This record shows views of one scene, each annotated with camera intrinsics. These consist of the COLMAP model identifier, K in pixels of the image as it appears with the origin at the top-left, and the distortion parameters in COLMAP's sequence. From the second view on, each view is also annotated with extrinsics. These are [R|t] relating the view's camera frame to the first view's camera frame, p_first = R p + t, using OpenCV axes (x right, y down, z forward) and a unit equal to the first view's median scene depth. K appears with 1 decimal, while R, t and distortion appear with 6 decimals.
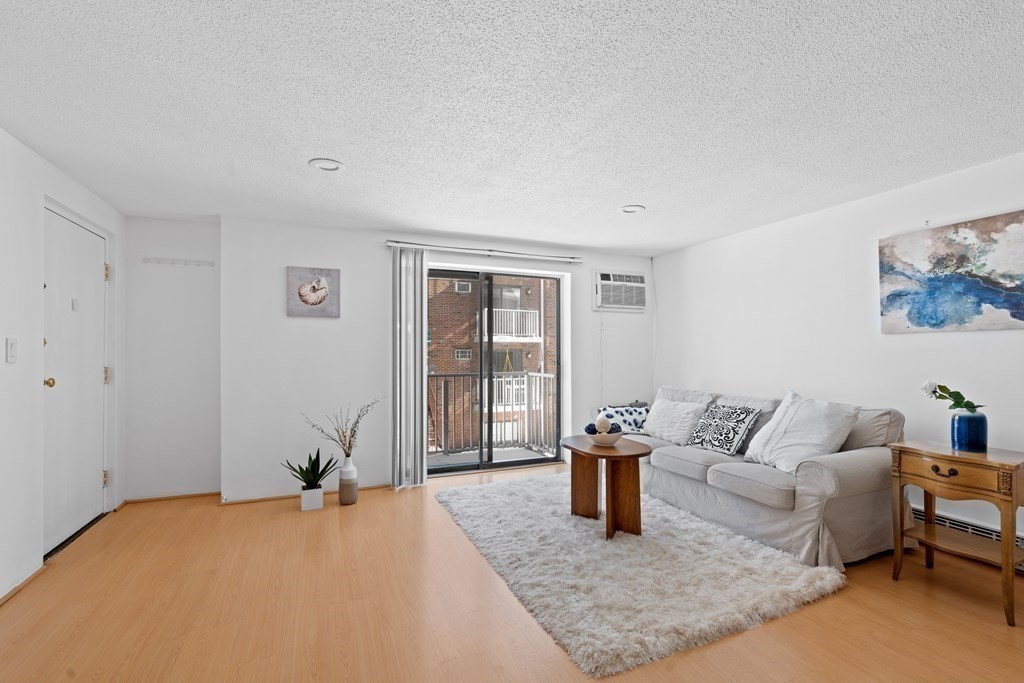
lens RADIAL K [[460.9, 0, 511.9], [0, 460.9, 348.0], [0, 0, 1]] dist [-0.000349, -0.000130]
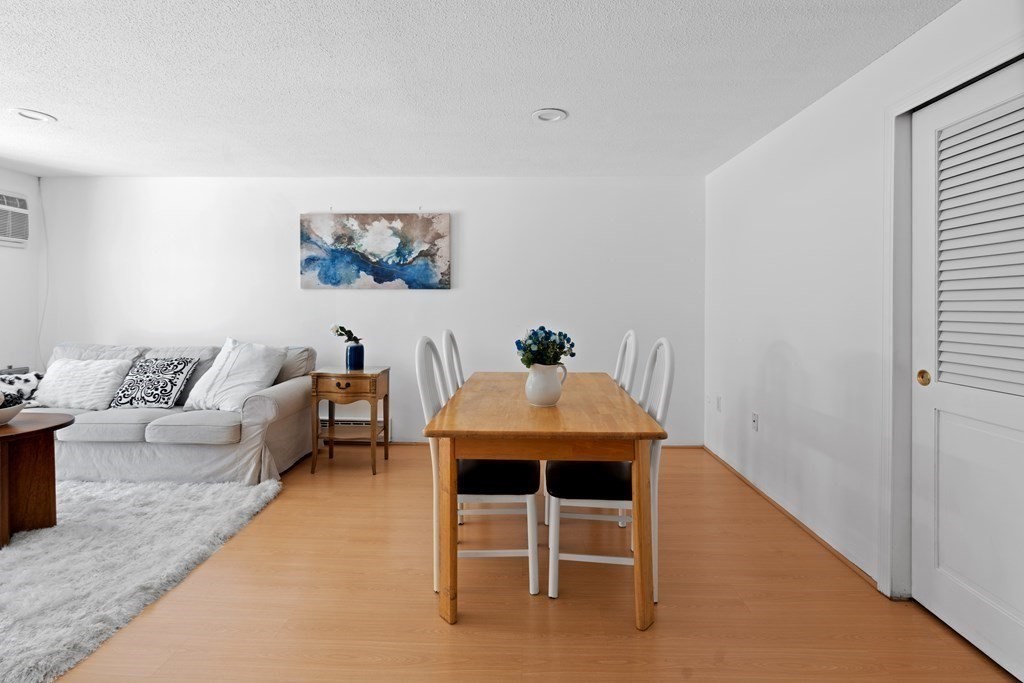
lens RADIAL K [[490.5, 0, 529.3], [0, 490.5, 309.5], [0, 0, 1]] dist [0.000224, 0.000878]
pose [[0.380788, -0.003590, 0.924655, -0.226410], [-0.016029, 0.999817, 0.010483, 0.003139], [-0.924523, -0.018813, 0.380660, -0.106137]]
